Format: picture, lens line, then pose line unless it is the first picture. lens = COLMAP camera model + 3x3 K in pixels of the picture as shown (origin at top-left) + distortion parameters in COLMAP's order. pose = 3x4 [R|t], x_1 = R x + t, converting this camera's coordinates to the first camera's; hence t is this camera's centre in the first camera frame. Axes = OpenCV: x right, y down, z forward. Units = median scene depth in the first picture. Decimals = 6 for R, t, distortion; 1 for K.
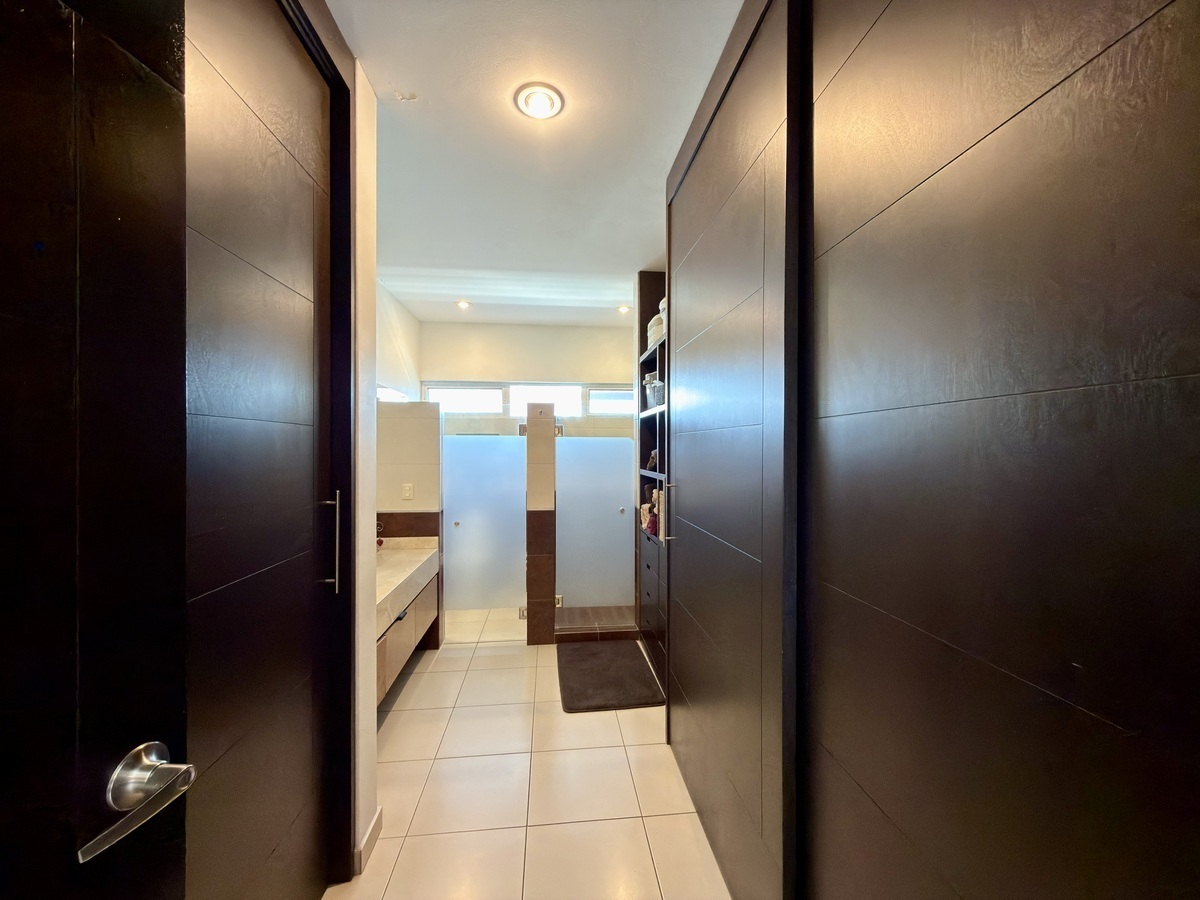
lens RADIAL K [[479.9, 0, 600.4], [0, 479.9, 448.6], [0, 0, 1]] dist [0.002894, -0.000546]
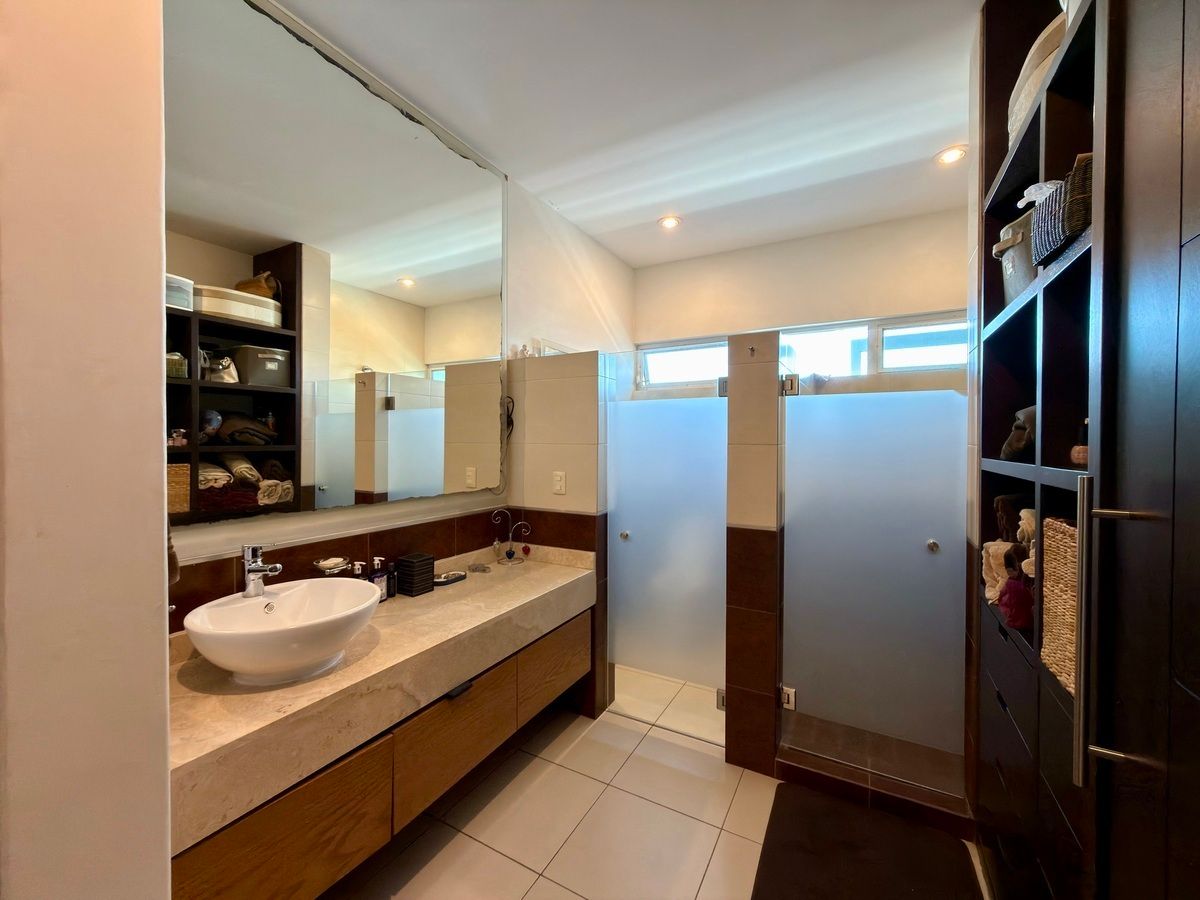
lens RADIAL K [[479.9, 0, 603.1], [0, 479.9, 449.1], [0, 0, 1]] dist [0.002894, -0.000546]
pose [[0.823725, 0.012438, -0.566853, 0.047214], [-0.004879, 0.999878, 0.014850, 0.029318], [0.566969, -0.009467, 0.823685, 0.447954]]
